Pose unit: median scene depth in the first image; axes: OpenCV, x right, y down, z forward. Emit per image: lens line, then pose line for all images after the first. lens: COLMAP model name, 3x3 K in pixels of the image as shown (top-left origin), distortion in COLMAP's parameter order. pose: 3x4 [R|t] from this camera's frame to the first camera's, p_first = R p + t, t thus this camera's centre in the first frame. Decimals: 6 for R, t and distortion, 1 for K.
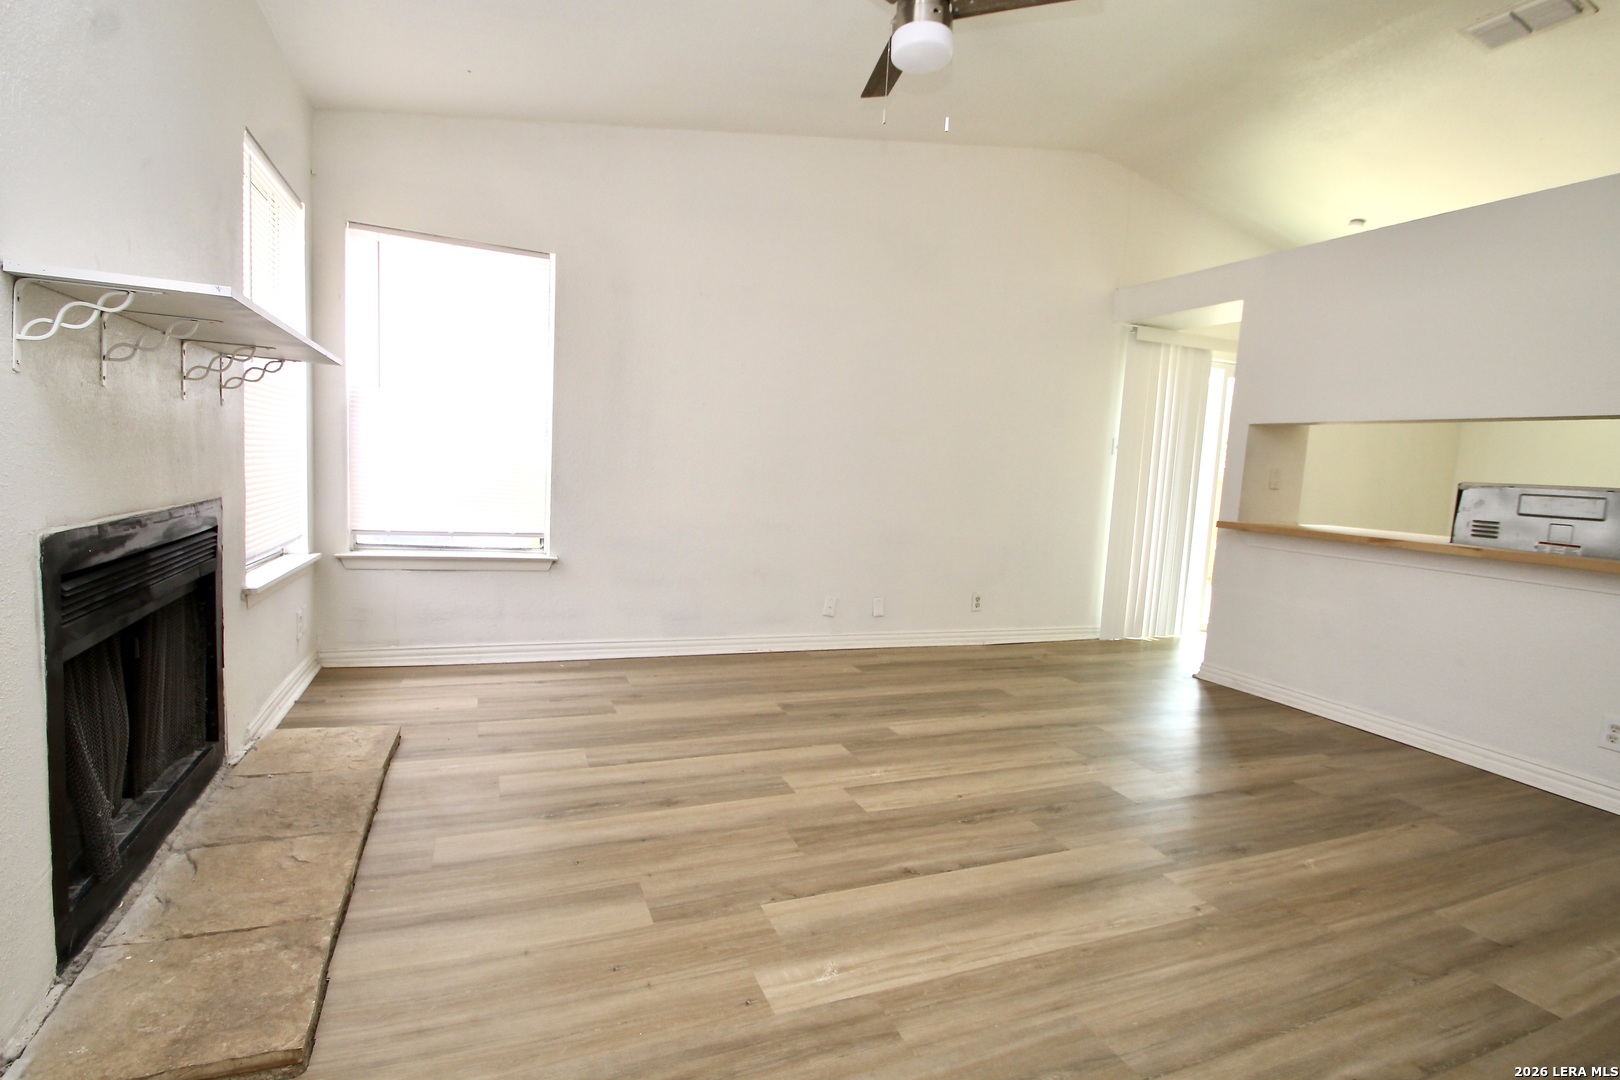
lens RADIAL K [[764.8, 0, 803.6], [0, 764.8, 540.7], [0, 0, 1]] dist [0.003690, -0.000105]
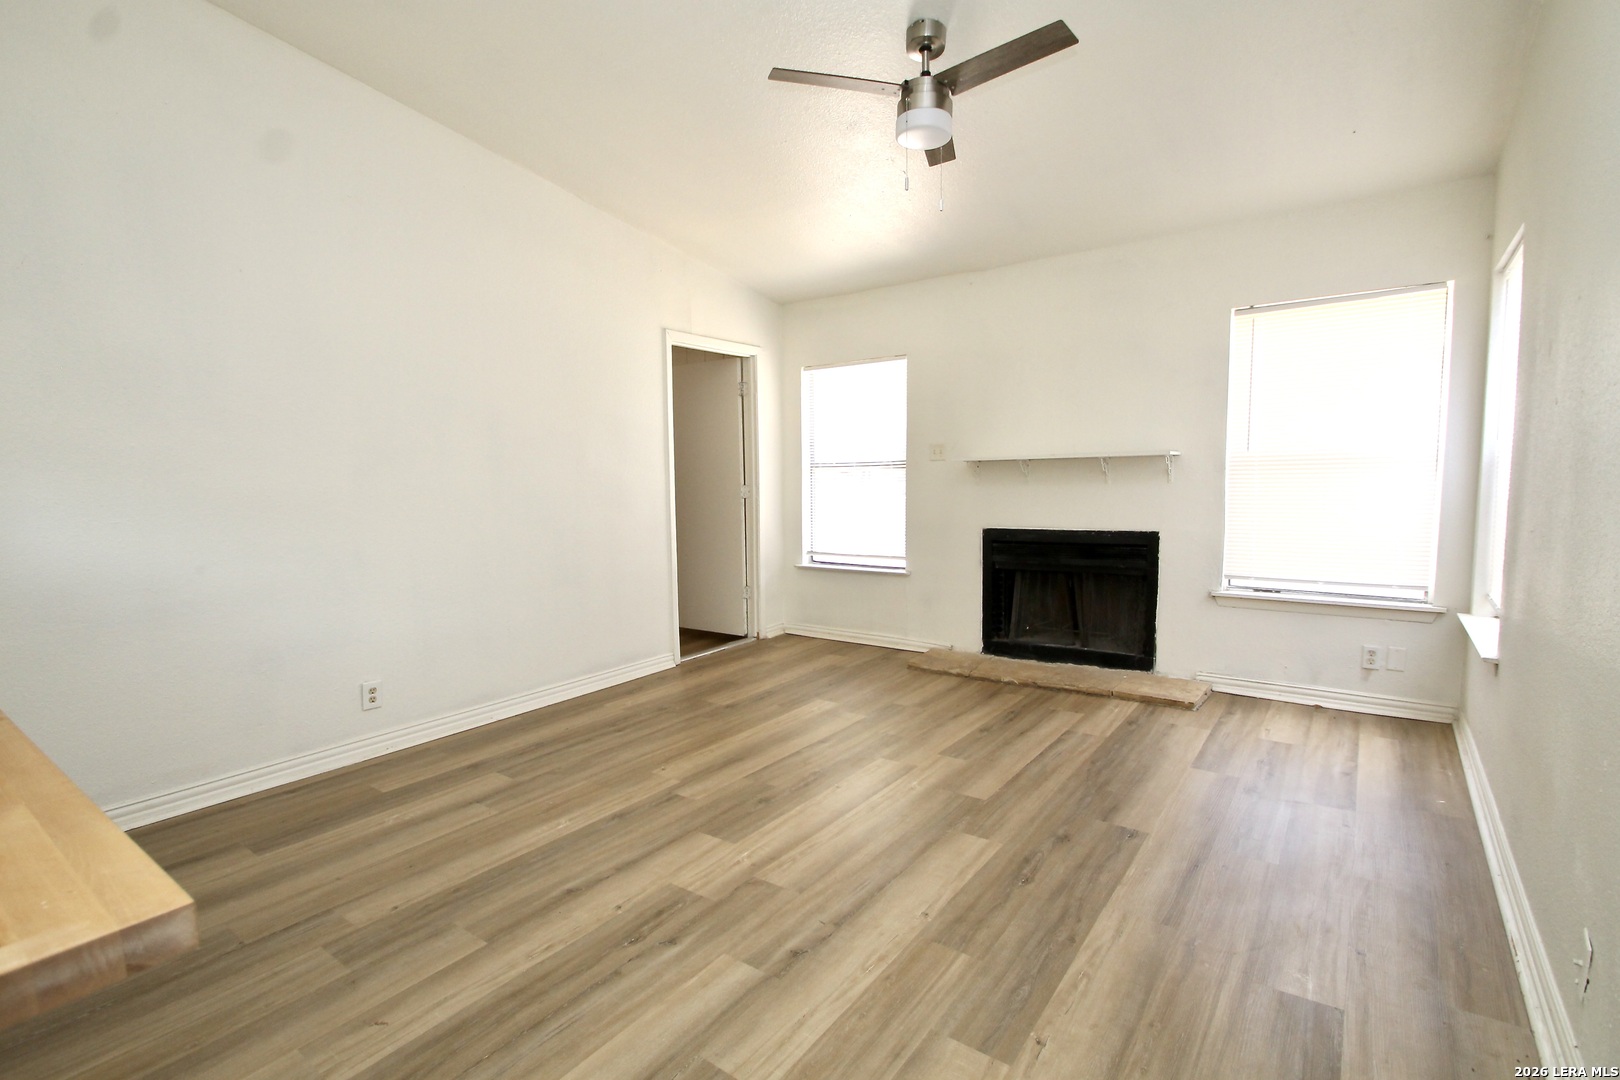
lens RADIAL K [[764.8, 0, 804.4], [0, 764.8, 542.7], [0, 0, 1]] dist [0.003690, -0.000105]
pose [[-0.857241, -0.001763, -0.514913, 0.797807], [-0.082002, 0.987699, 0.133137, -0.173133], [0.508345, 0.156355, -0.846841, 1.788861]]
